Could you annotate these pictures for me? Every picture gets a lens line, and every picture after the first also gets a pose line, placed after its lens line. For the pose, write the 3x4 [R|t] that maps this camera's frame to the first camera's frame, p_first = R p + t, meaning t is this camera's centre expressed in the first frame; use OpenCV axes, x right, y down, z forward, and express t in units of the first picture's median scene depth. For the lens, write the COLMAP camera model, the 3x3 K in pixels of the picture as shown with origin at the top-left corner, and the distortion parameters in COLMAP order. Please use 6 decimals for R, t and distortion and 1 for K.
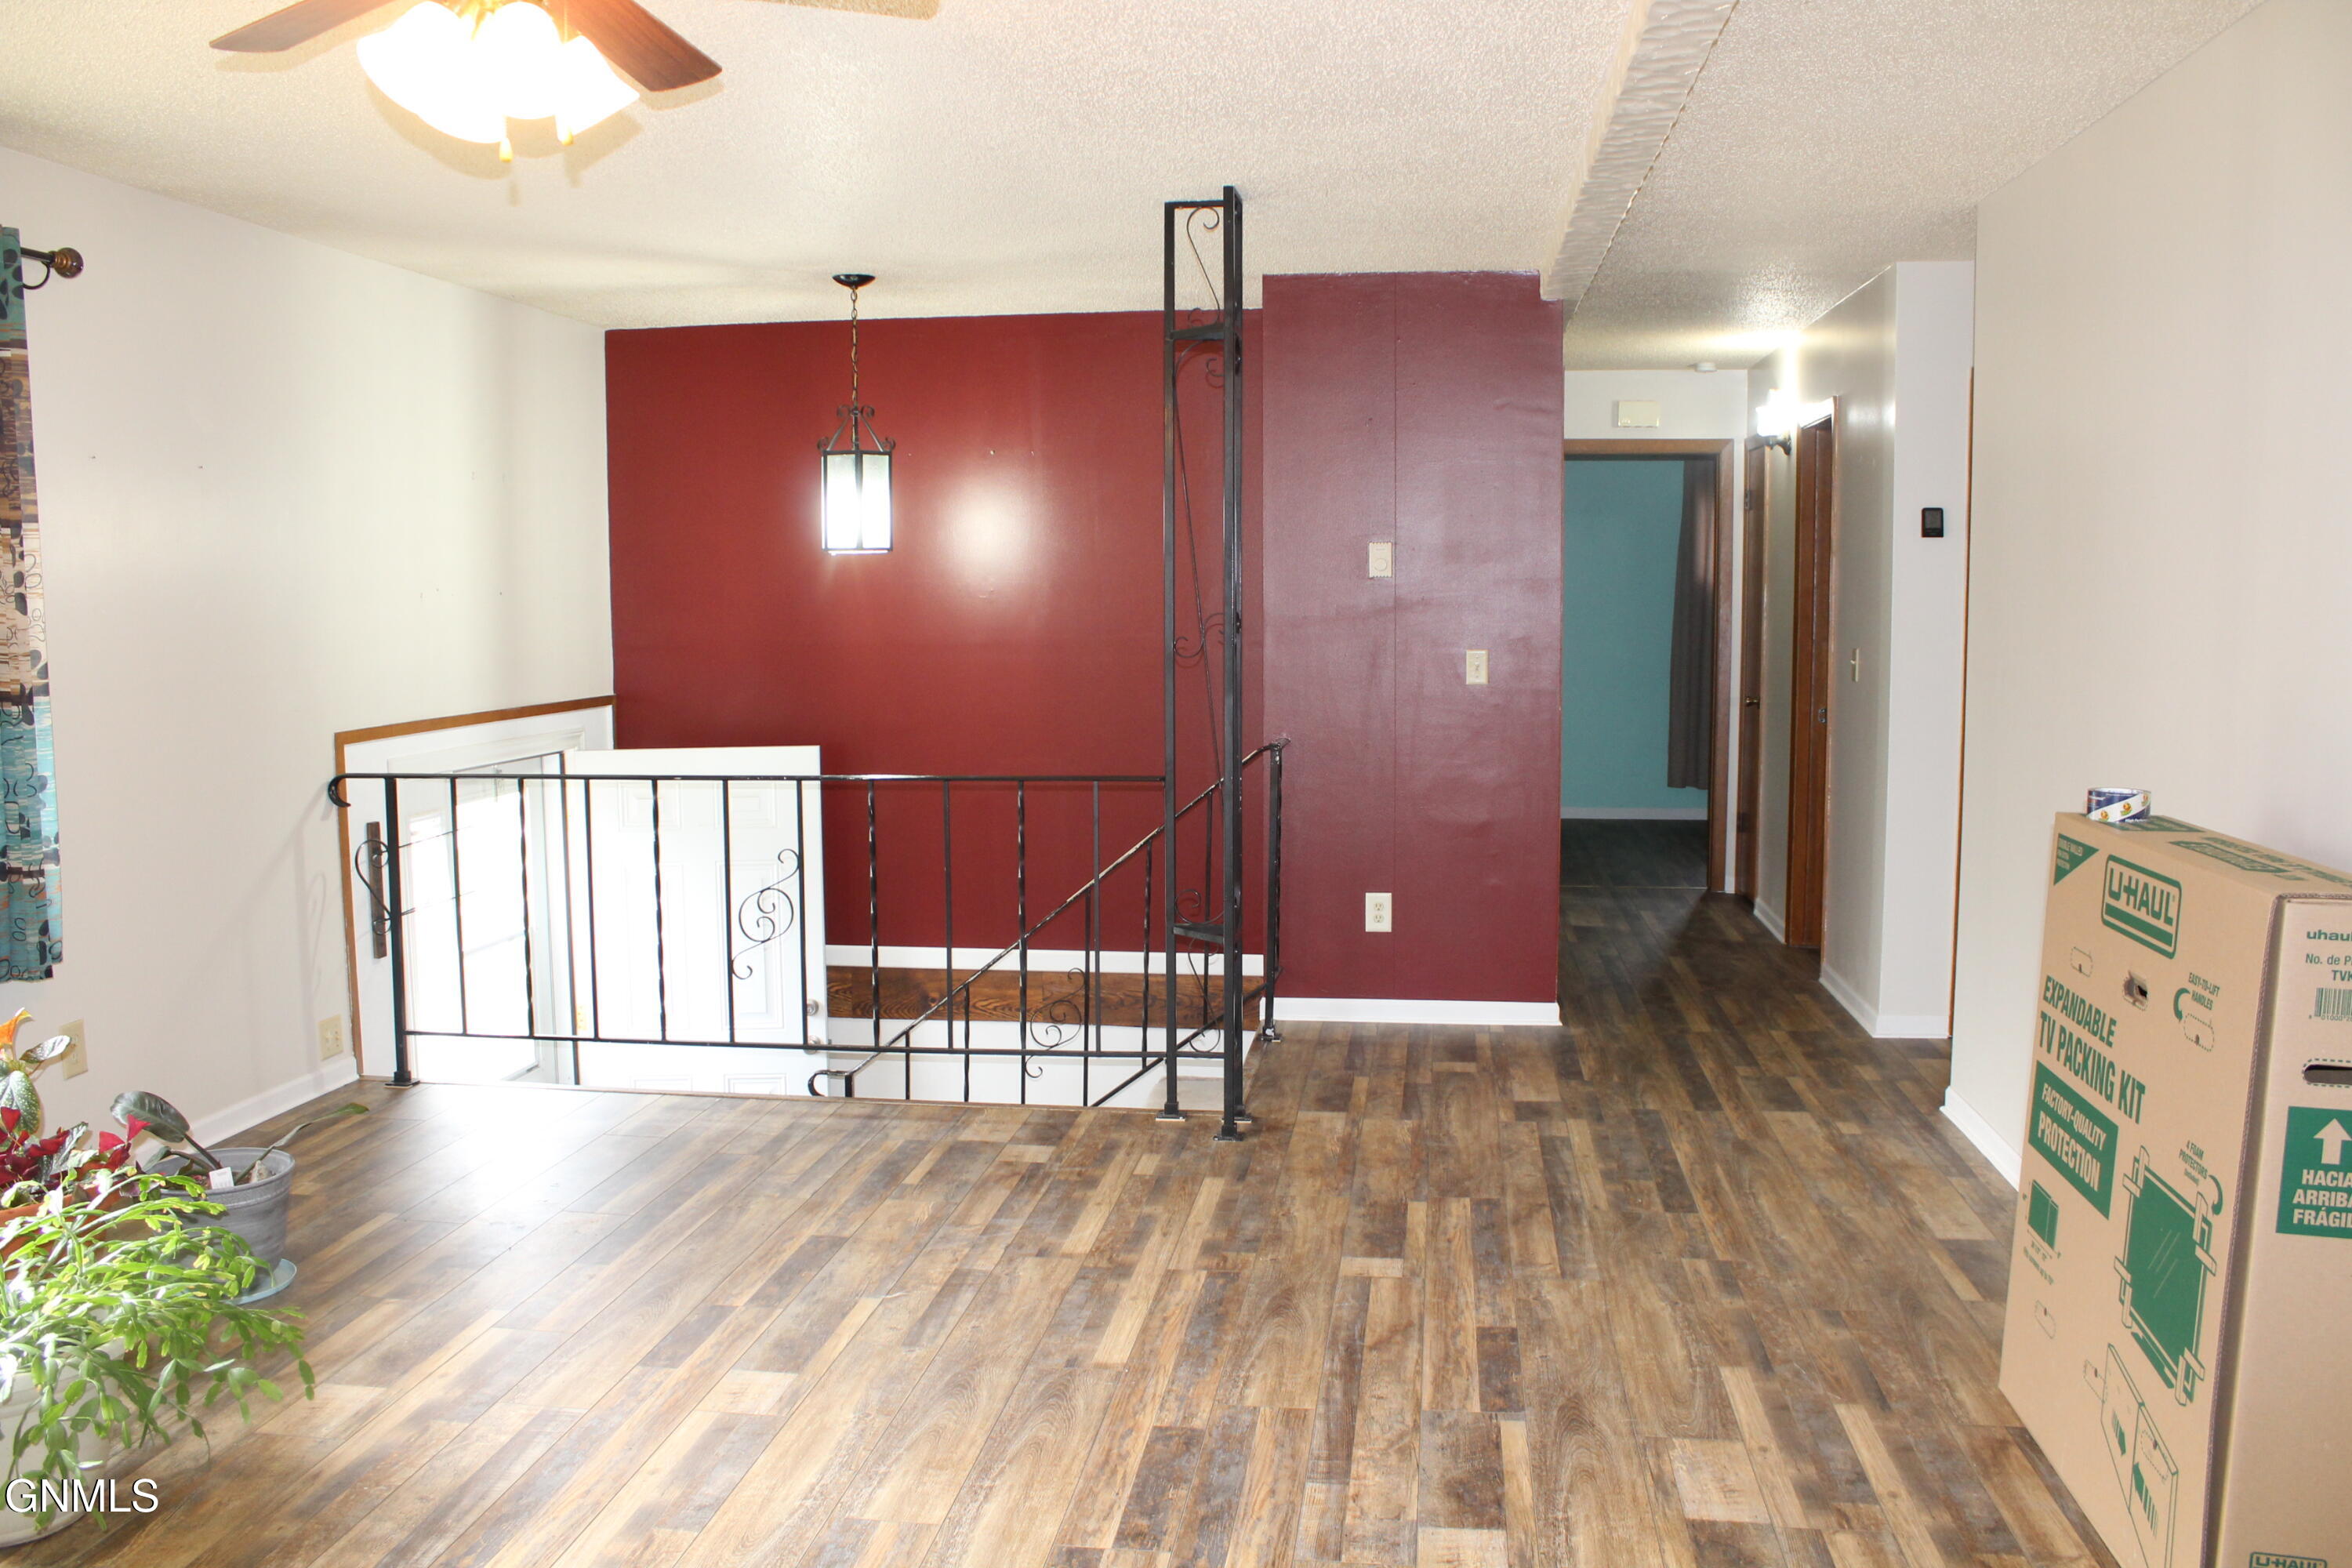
lens RADIAL K [[1940.3, 0, 1164.3], [0, 1940.3, 800.2], [0, 0, 1]] dist [-0.156327, 0.119076]
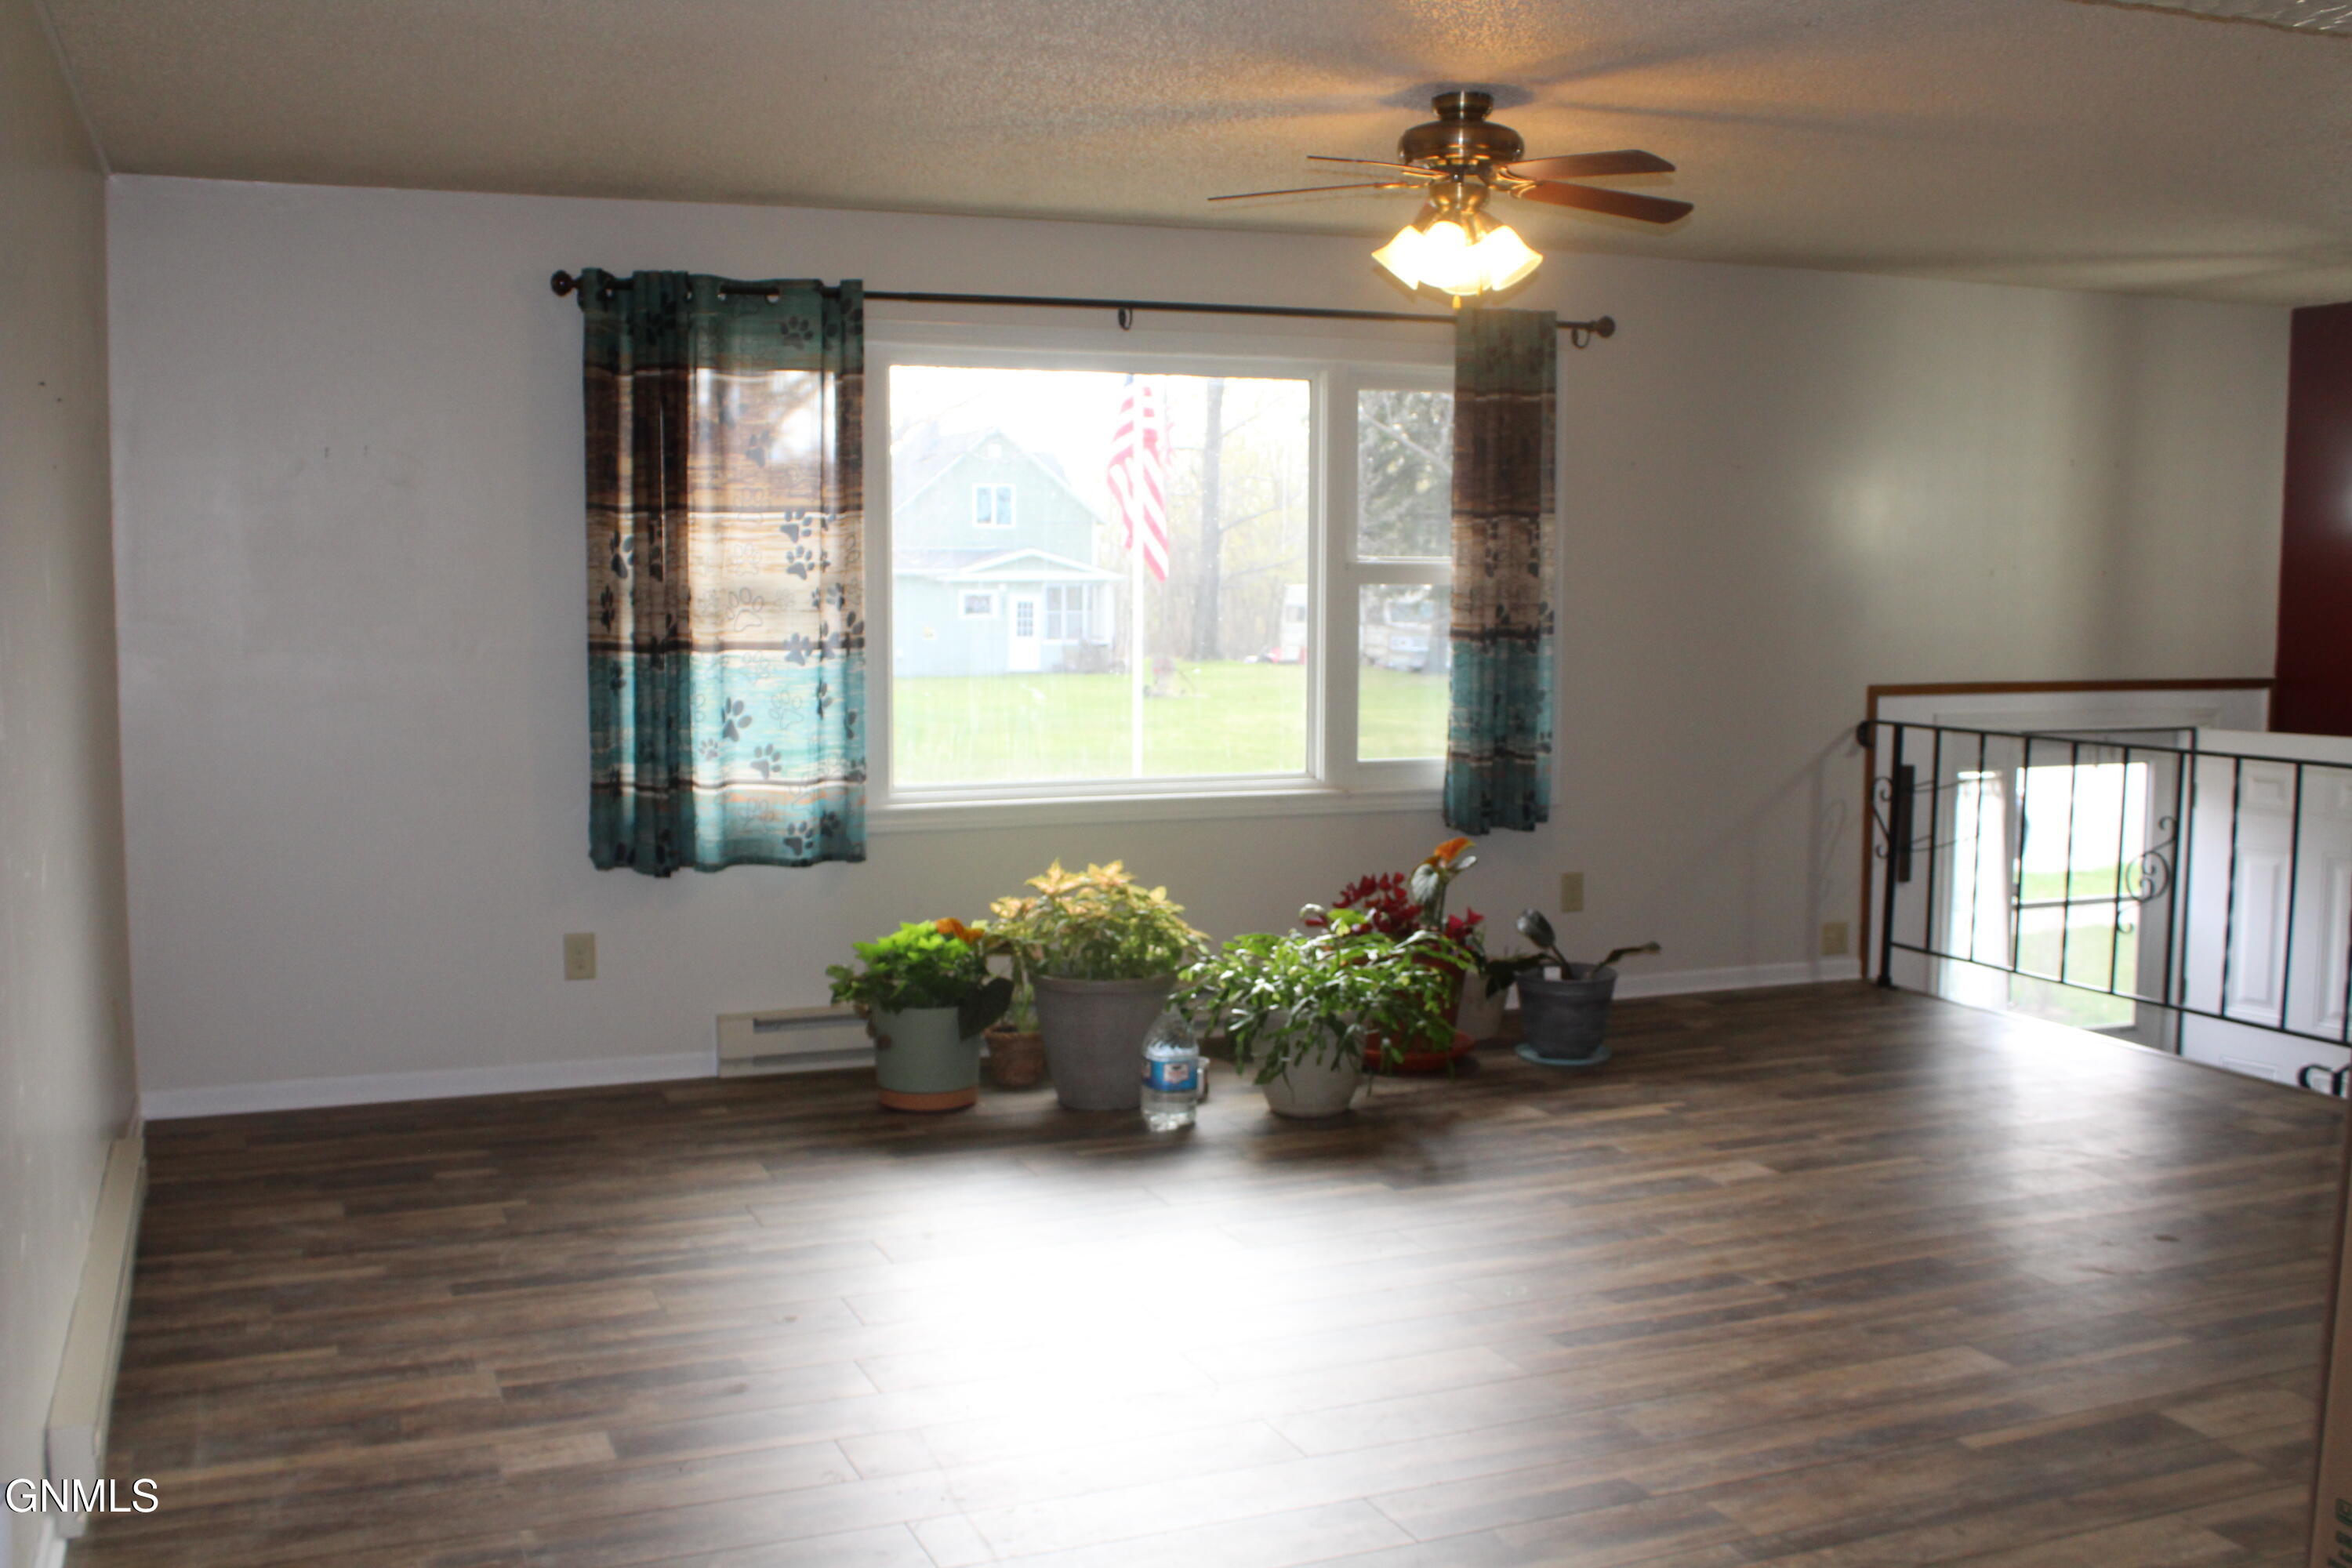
lens RADIAL K [[2271.6, 0, 1164.7], [0, 2271.6, 785.1], [0, 0, 1]] dist [-0.091264, 0.000000]
pose [[0.502009, 0.088671, -0.860305, 0.842206], [-0.098339, 0.994131, 0.045081, 0.010500], [0.859253, 0.061971, 0.507783, -0.145287]]
